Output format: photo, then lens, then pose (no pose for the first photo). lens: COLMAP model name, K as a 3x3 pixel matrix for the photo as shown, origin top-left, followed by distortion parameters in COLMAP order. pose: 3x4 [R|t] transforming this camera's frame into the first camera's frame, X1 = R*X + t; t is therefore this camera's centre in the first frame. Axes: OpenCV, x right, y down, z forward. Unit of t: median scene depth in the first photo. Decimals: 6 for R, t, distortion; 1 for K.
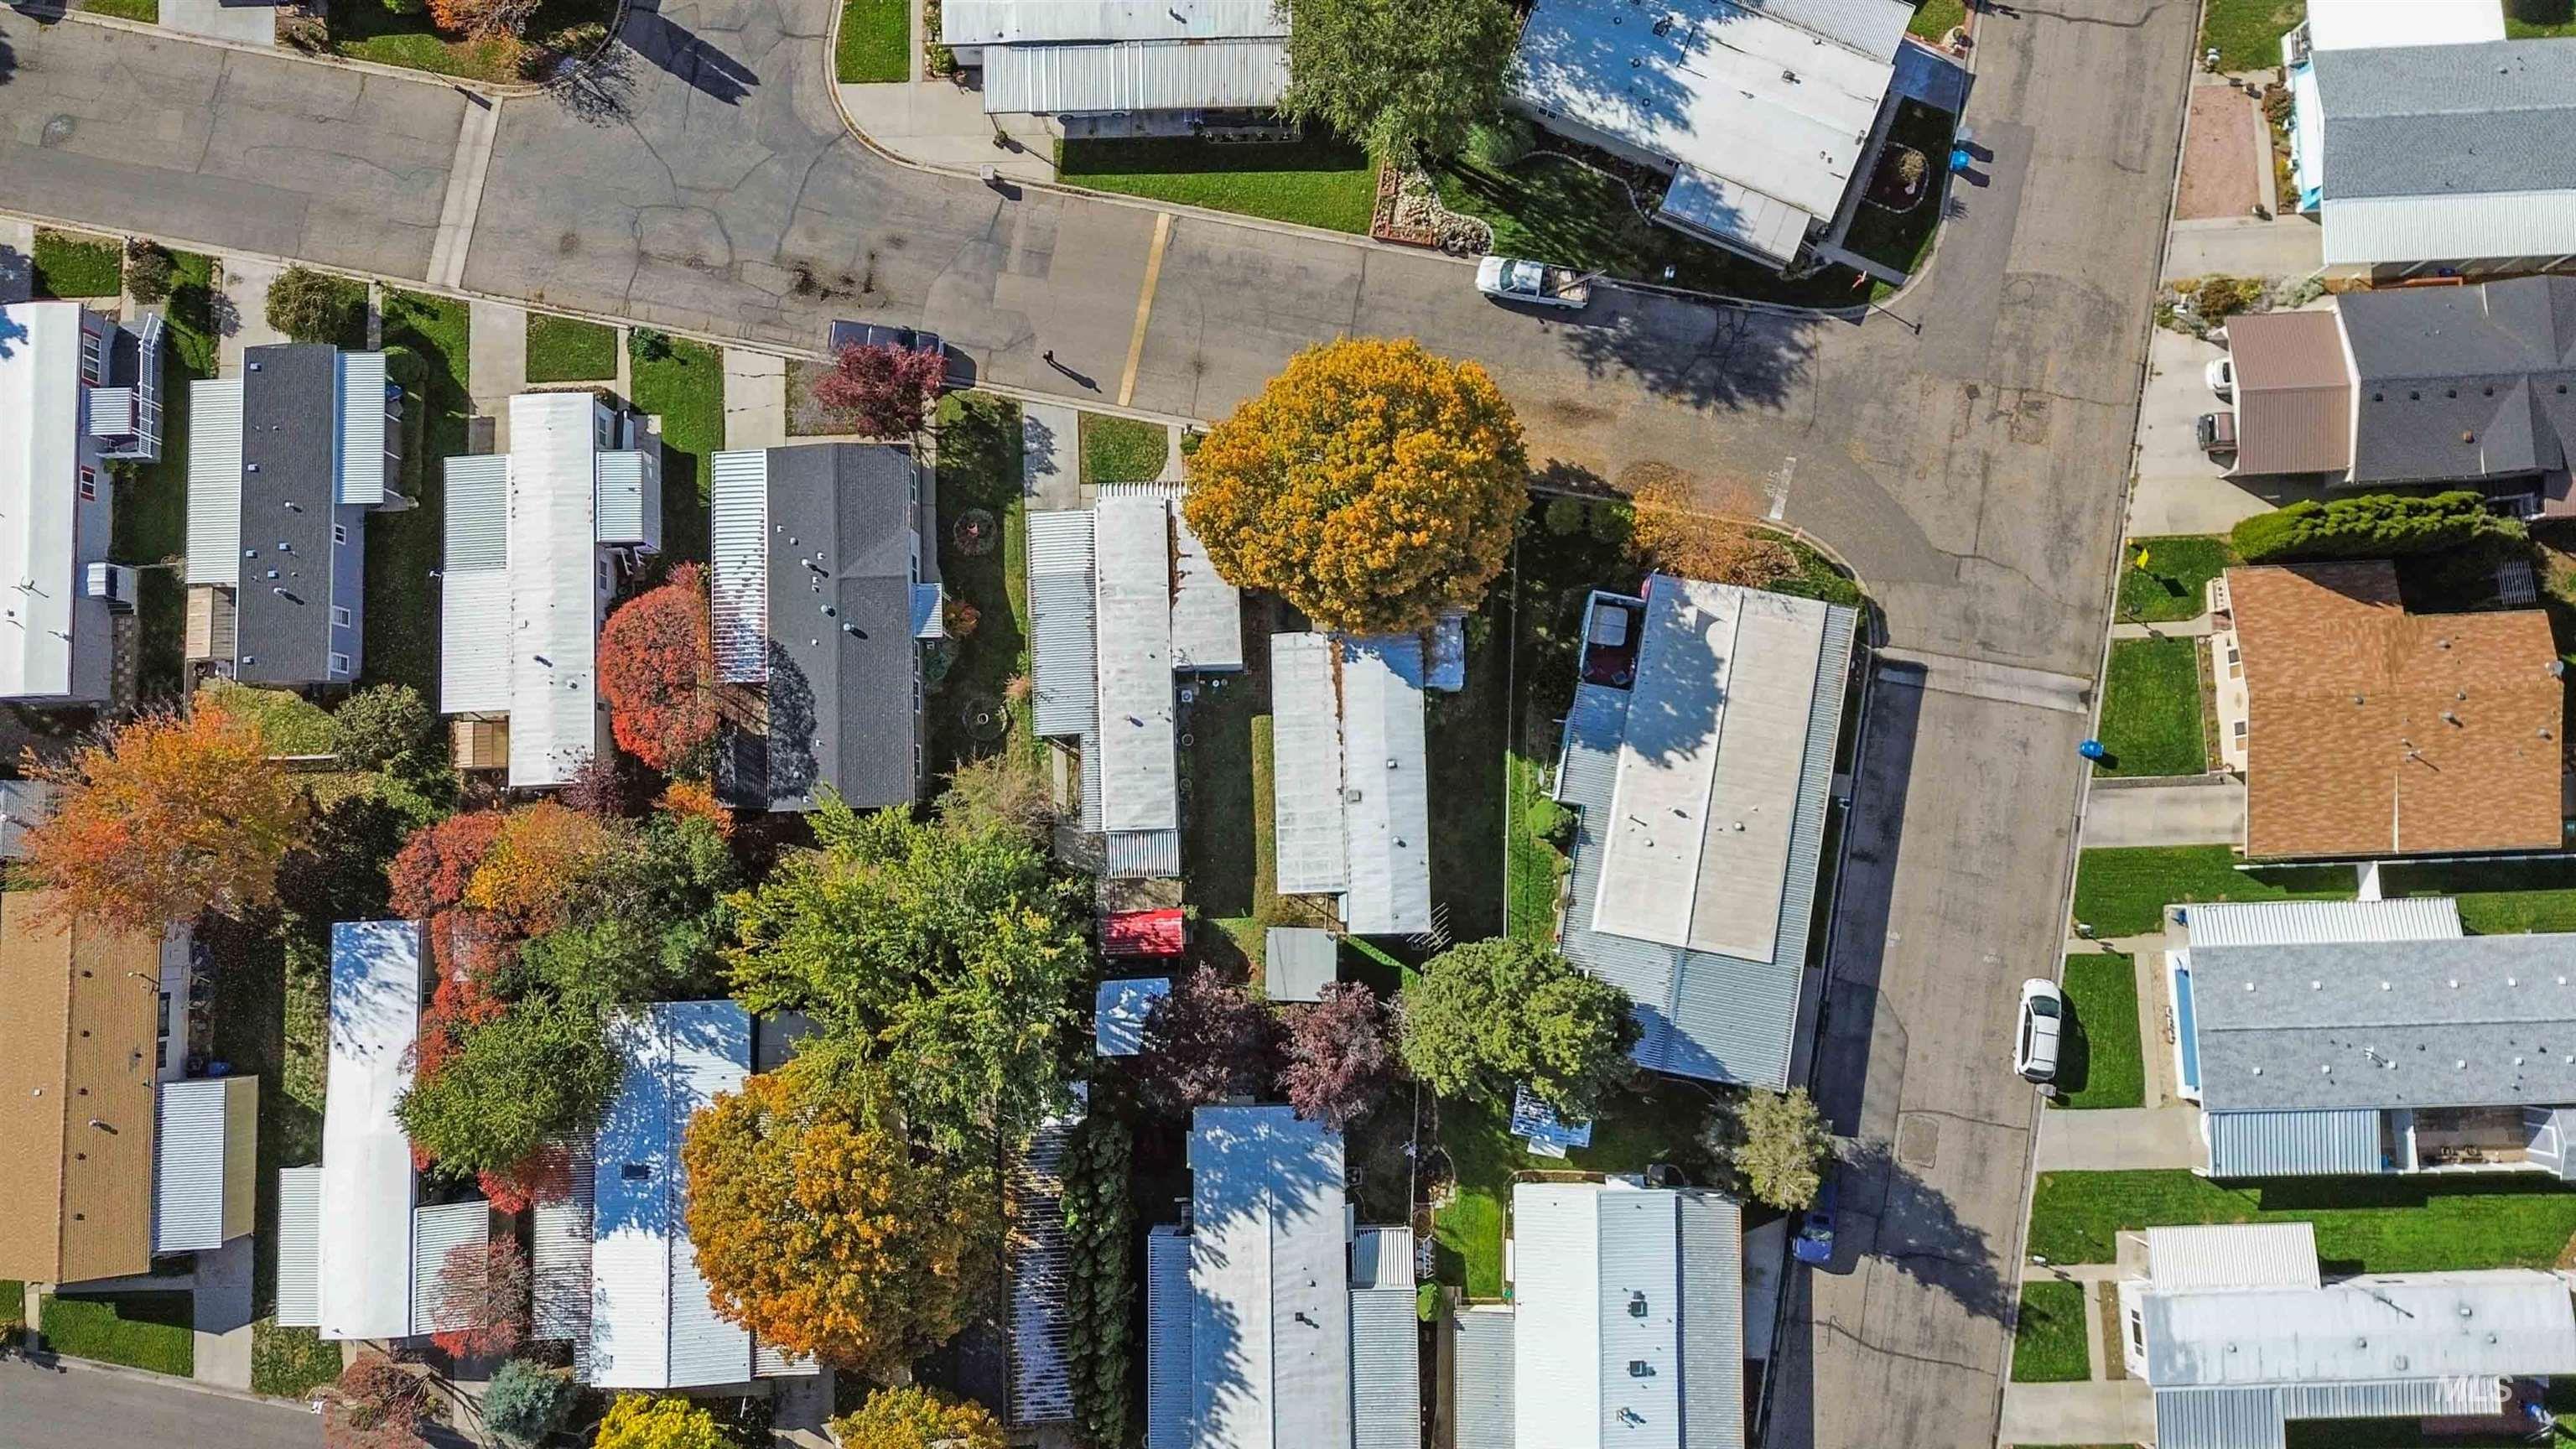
lens RADIAL K [[1791.6, 0, 1288.0], [0, 1791.6, 724.5], [0, 0, 1]] dist [0.071470, -0.074186]
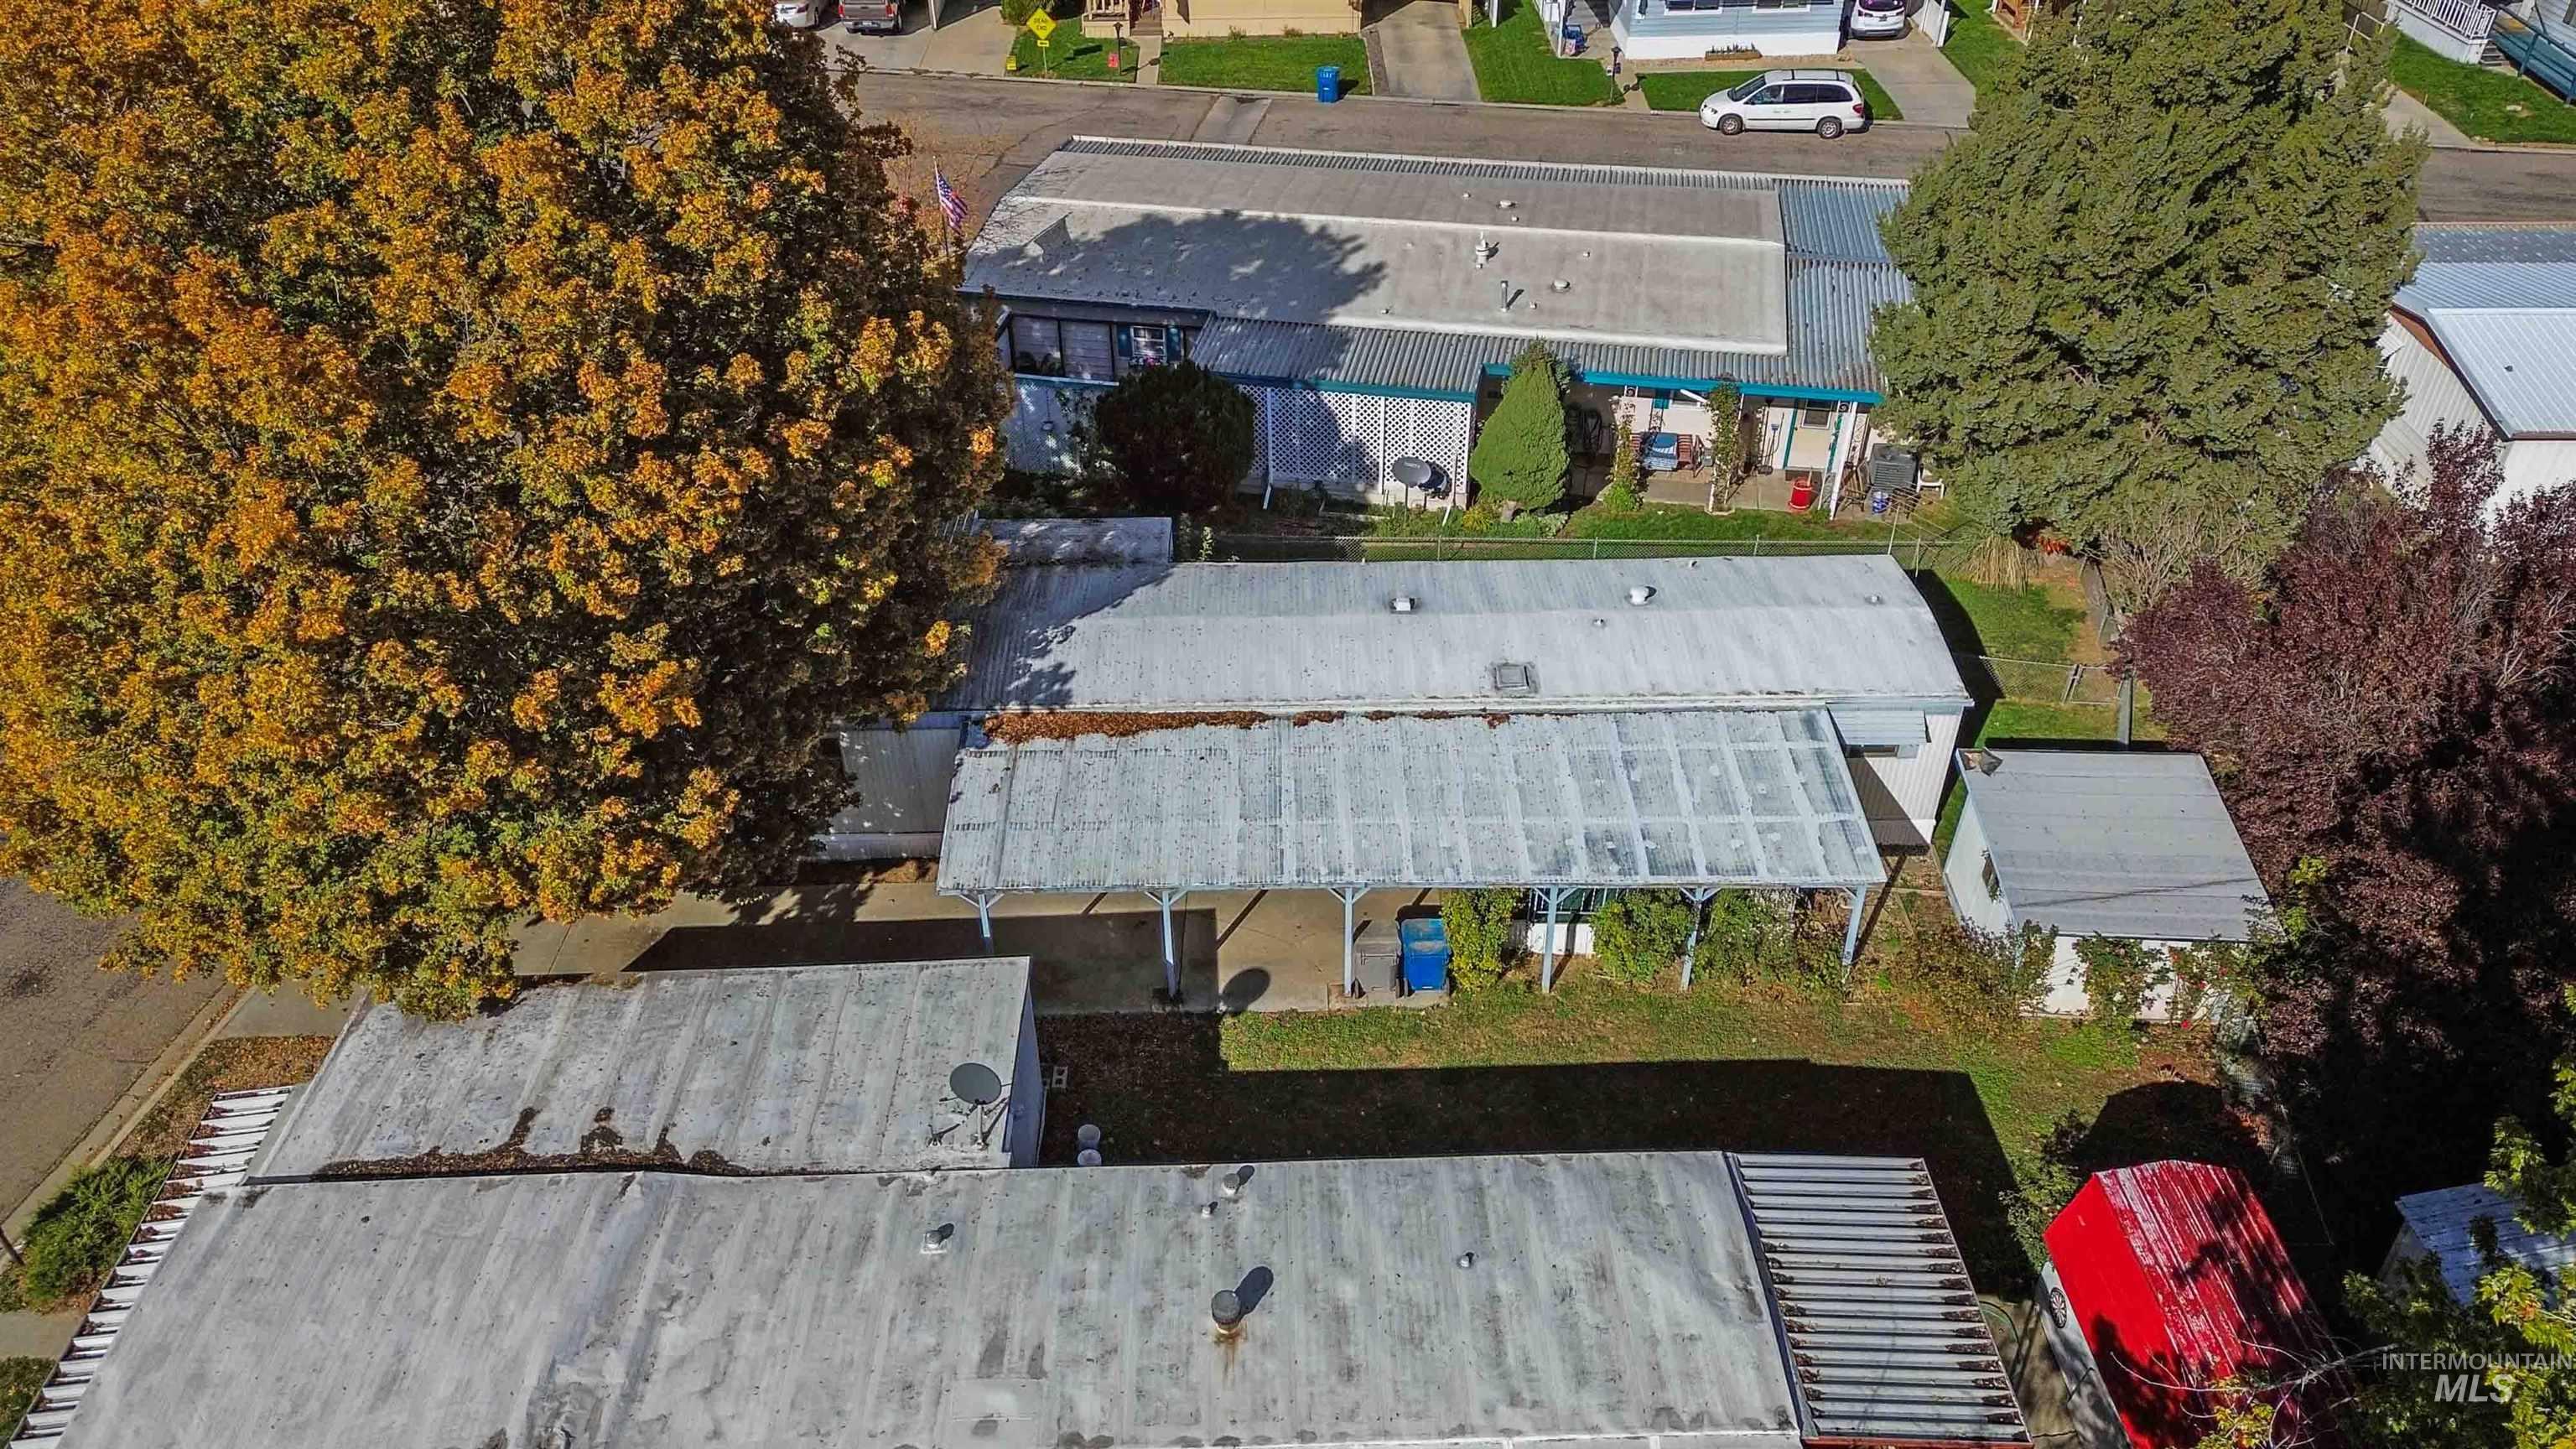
lens RADIAL K [[1791.6, 0, 1288.0], [0, 1791.6, 724.5], [0, 0, 1]] dist [0.071470, -0.074186]
pose [[0.009284, -0.614483, 0.788876, -0.207191], [0.997002, 0.066291, 0.039903, -0.009374], [-0.076815, 0.786140, 0.613256, 0.809130]]
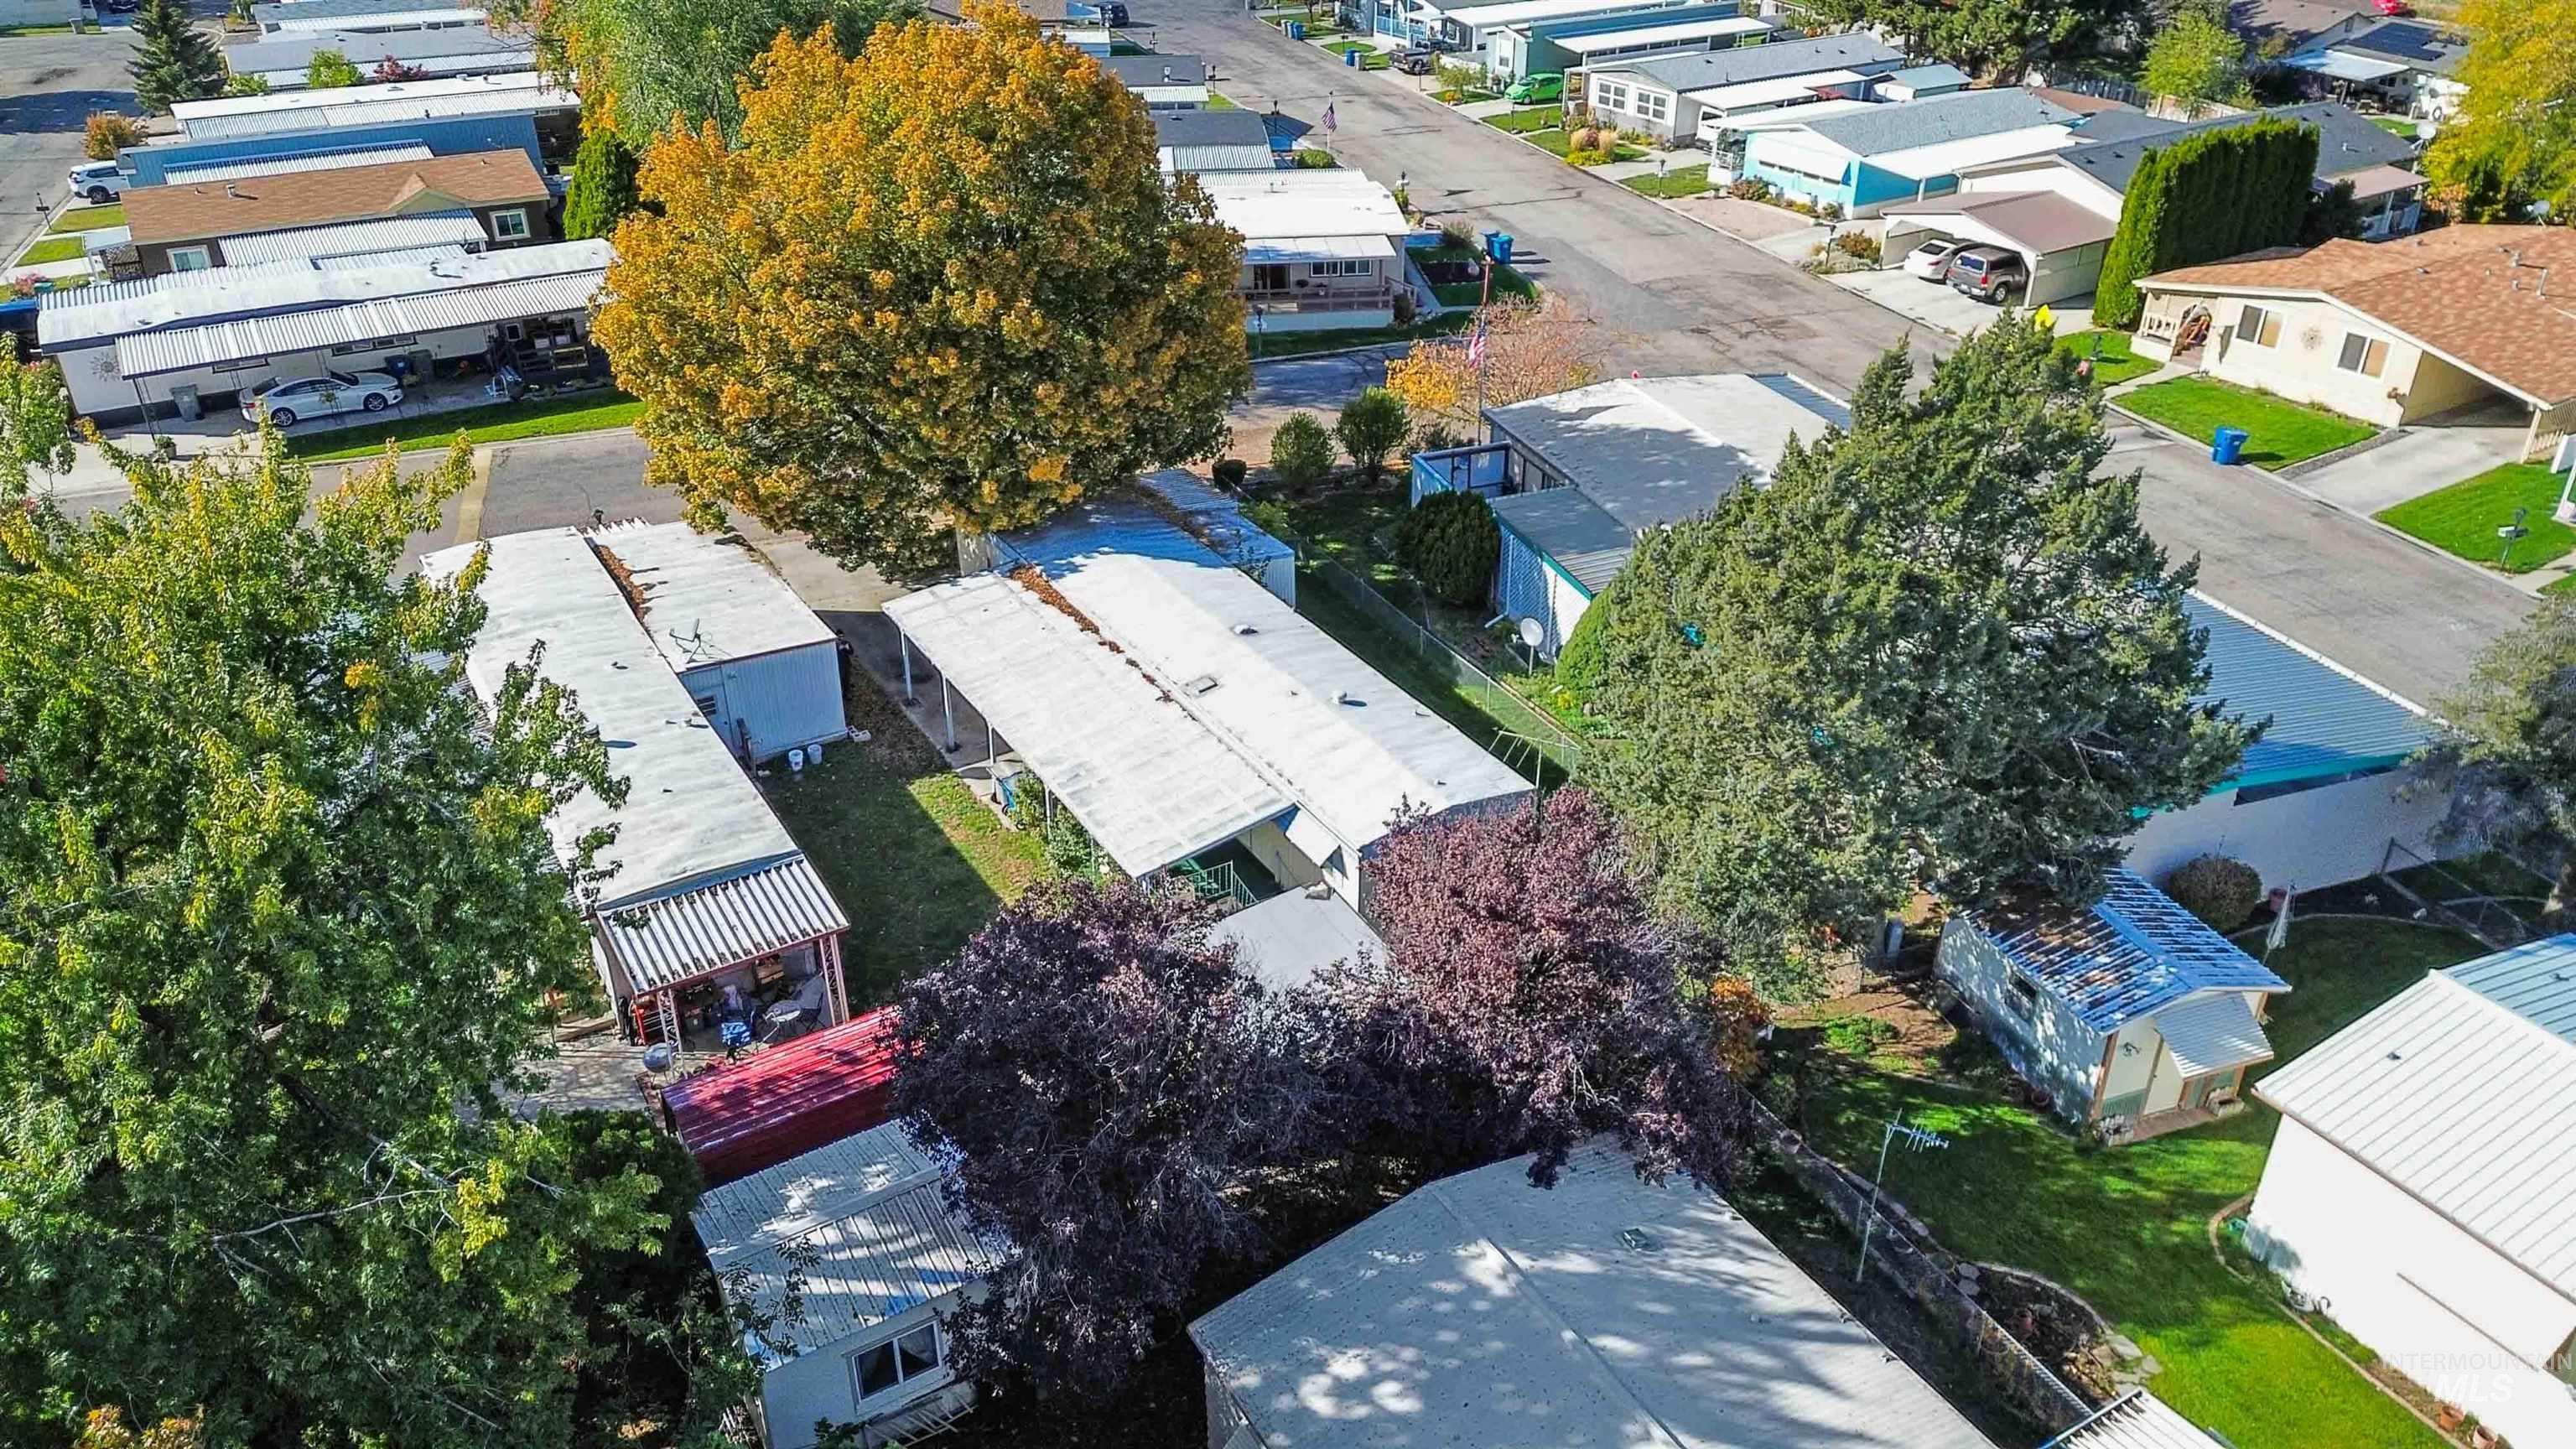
lens RADIAL K [[1794.2, 0, 1329.0], [0, 1794.2, 724.0], [0, 0, 1]] dist [0.071564, -0.074269]
pose [[0.858218, -0.232915, 0.457398, -0.128768], [0.509888, 0.489212, -0.707591, 0.346807], [-0.058956, 0.840489, 0.538611, 0.770442]]
